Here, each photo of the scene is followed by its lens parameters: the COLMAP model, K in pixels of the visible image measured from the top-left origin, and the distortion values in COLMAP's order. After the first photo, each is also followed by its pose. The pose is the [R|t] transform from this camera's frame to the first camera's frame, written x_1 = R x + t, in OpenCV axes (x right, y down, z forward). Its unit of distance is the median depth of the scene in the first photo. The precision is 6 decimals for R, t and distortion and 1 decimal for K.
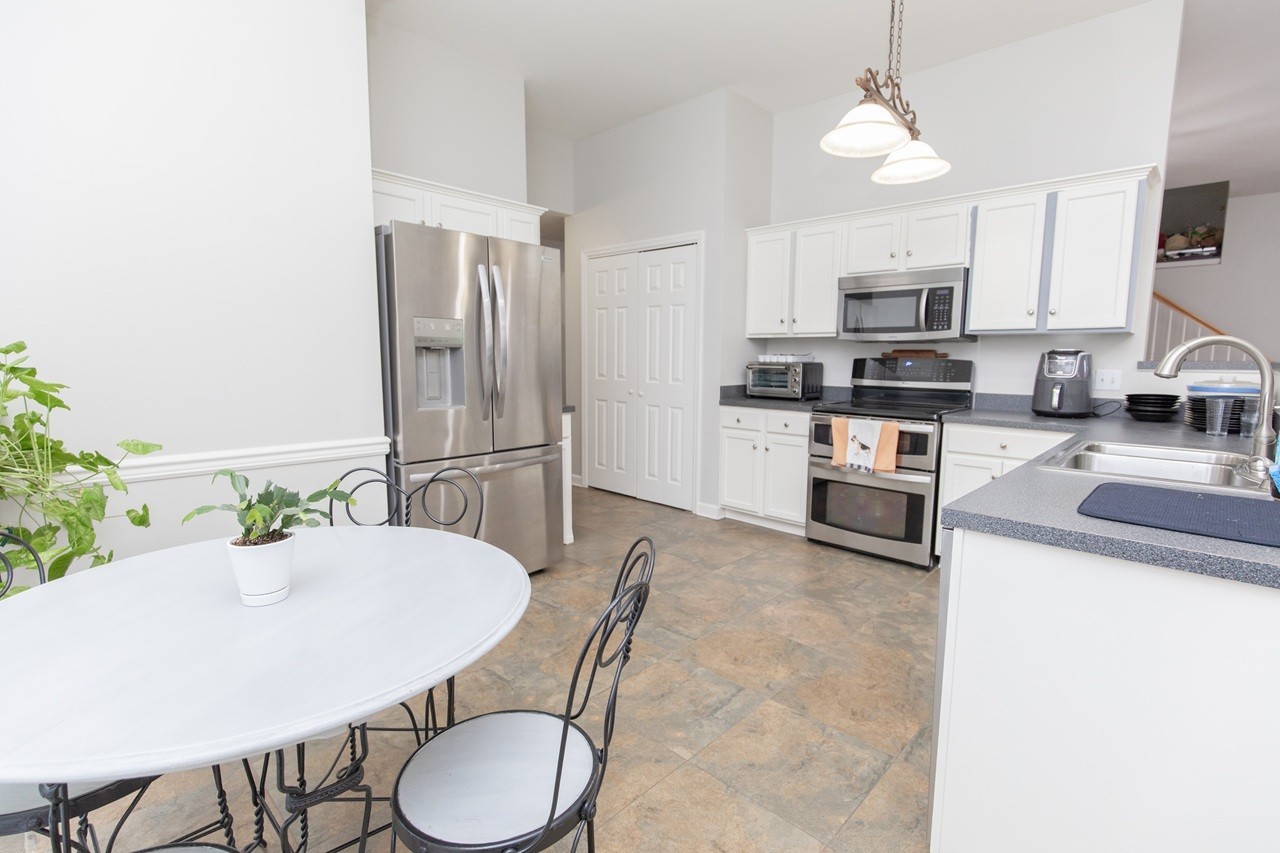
lens RADIAL K [[601.9, 0, 650.4], [0, 601.9, 423.7], [0, 0, 1]] dist [0.001668, 0.000642]
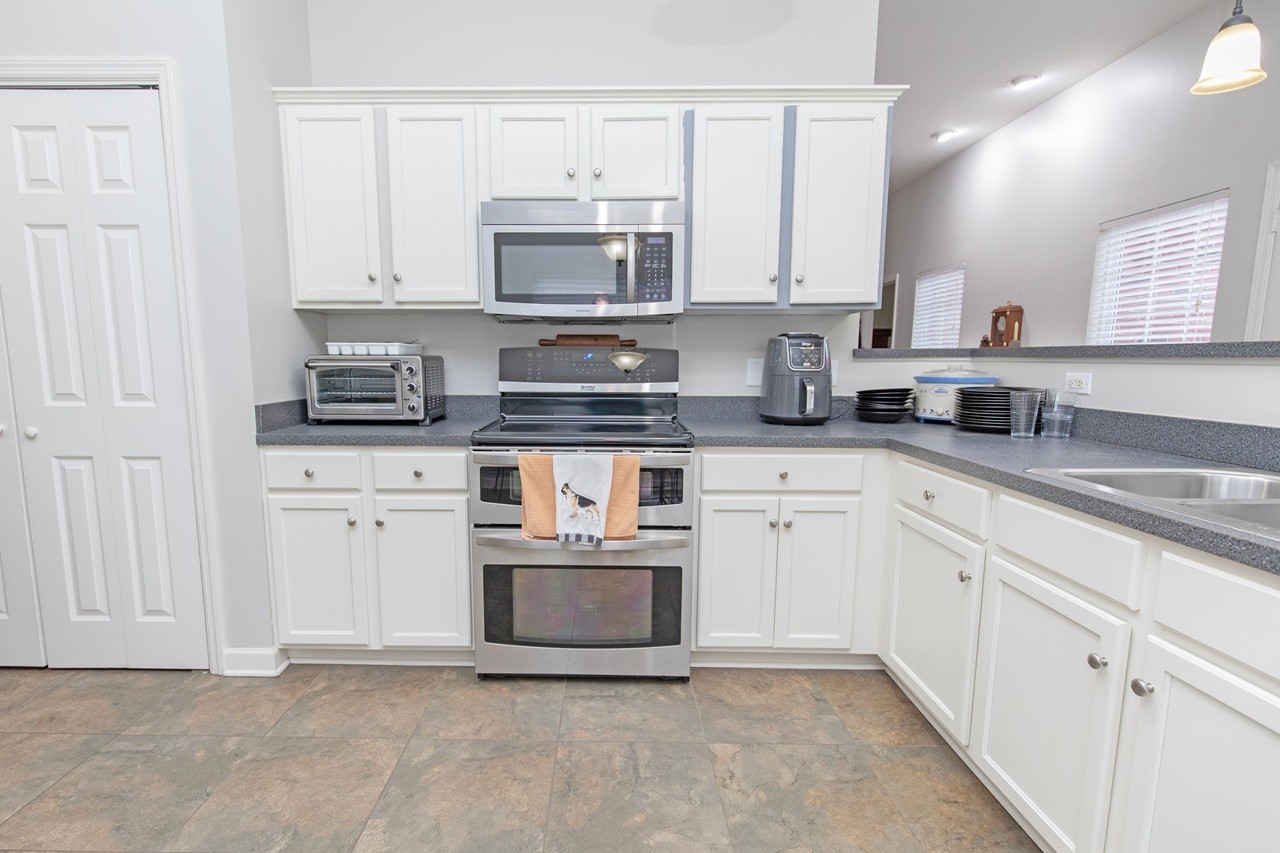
lens RADIAL K [[621.0, 0, 597.9], [0, 621.0, 443.6], [0, 0, 1]] dist [0.003817, 0.000011]
pose [[0.740827, -0.099908, 0.664224, -0.017050], [0.081708, 0.994937, 0.058520, -0.048485], [-0.666708, 0.010919, 0.745239, 0.551857]]
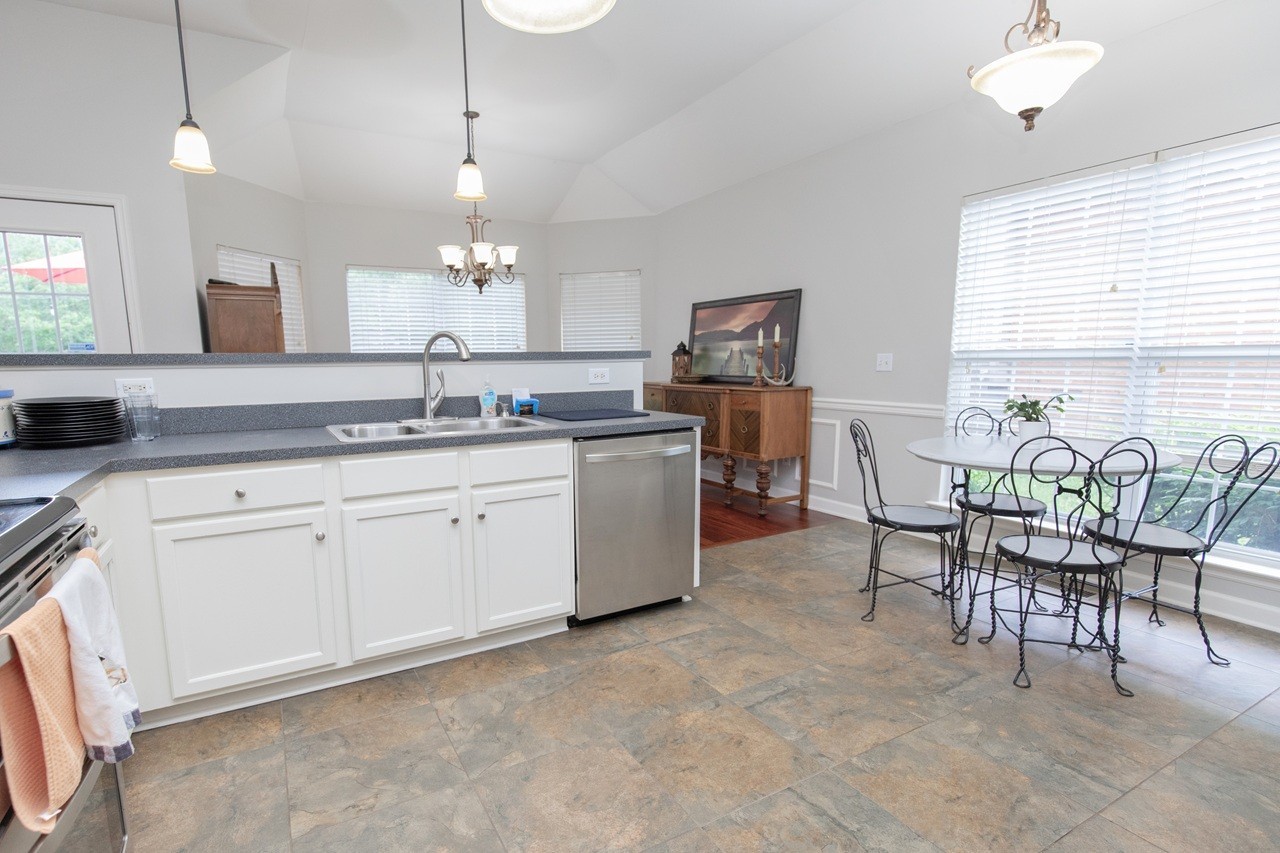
lens RADIAL K [[621.0, 0, 597.9], [0, 621.0, 443.6], [0, 0, 1]] dist [0.003817, 0.000011]
pose [[-0.946810, -0.040623, 0.319218, 0.051959], [0.040954, 0.968721, 0.244748, -0.117748], [-0.319176, 0.244803, -0.915532, 1.153523]]
